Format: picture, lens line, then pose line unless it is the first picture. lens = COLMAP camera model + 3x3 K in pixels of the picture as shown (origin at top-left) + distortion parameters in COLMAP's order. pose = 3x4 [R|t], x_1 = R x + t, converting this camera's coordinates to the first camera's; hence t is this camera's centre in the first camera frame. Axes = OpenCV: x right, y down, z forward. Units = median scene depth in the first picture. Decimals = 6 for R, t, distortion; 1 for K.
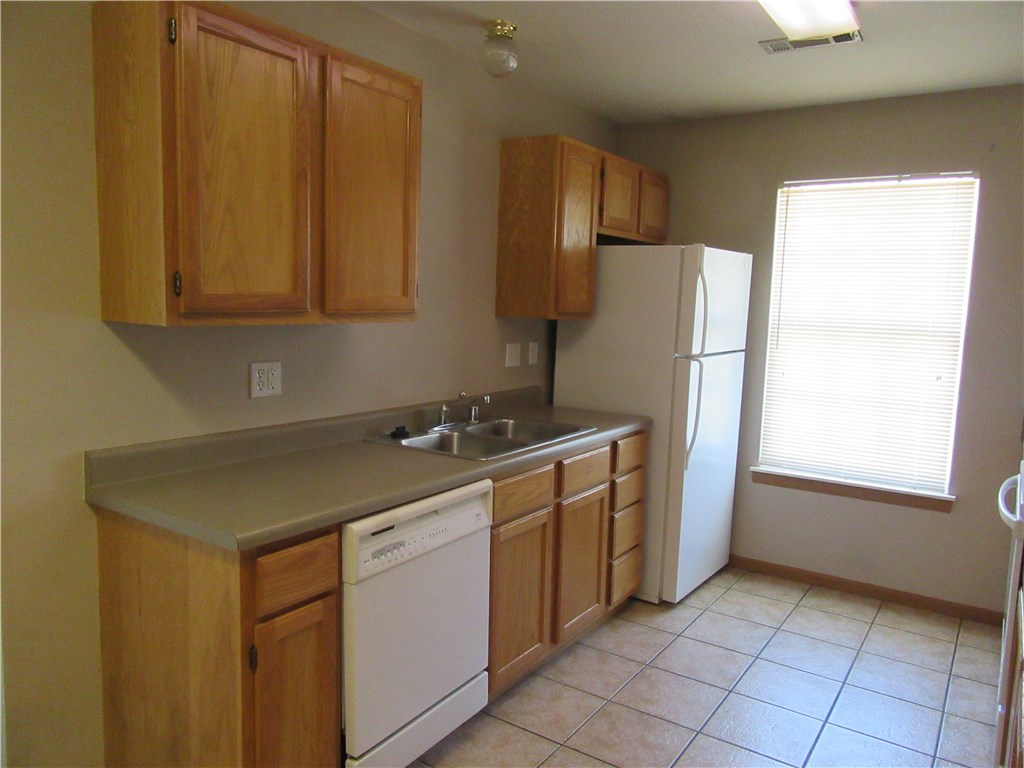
lens RADIAL K [[751.6, 0, 510.2], [0, 751.6, 382.8], [0, 0, 1]] dist [-0.037570, -0.009130]
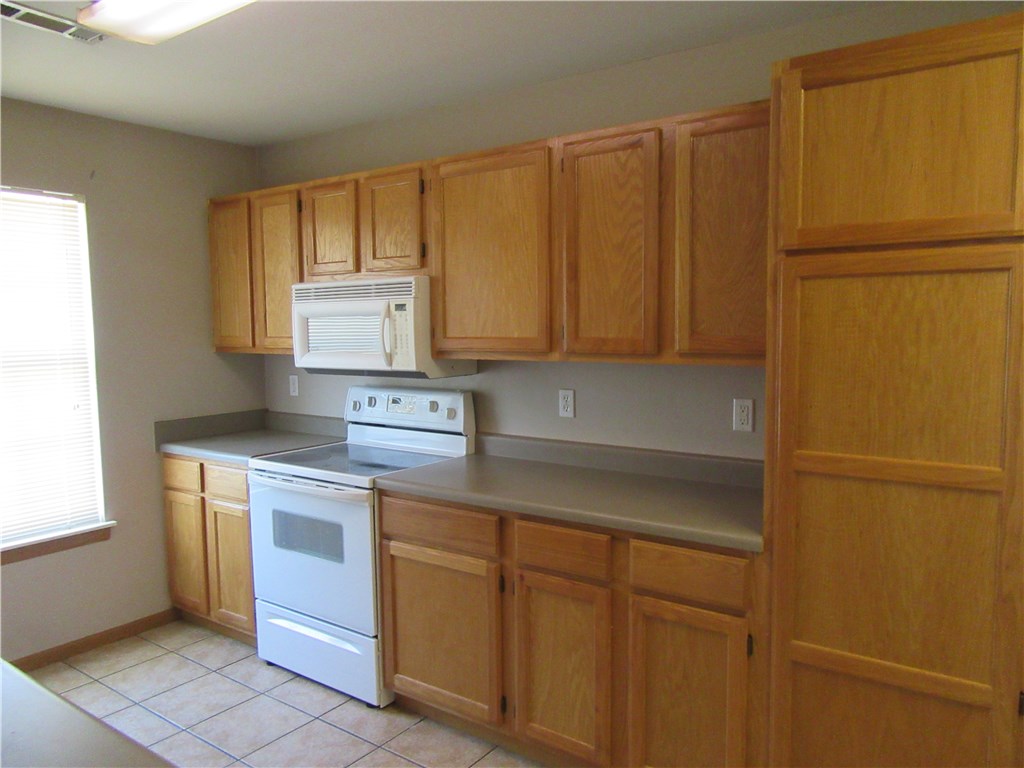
lens RADIAL K [[751.6, 0, 511.9], [0, 751.6, 387.1], [0, 0, 1]] dist [-0.037570, -0.009130]
pose [[0.020635, -0.115316, 0.993115, -0.358303], [0.130204, 0.985176, 0.111689, -0.065803], [-0.991272, 0.127003, 0.035344, 0.406159]]
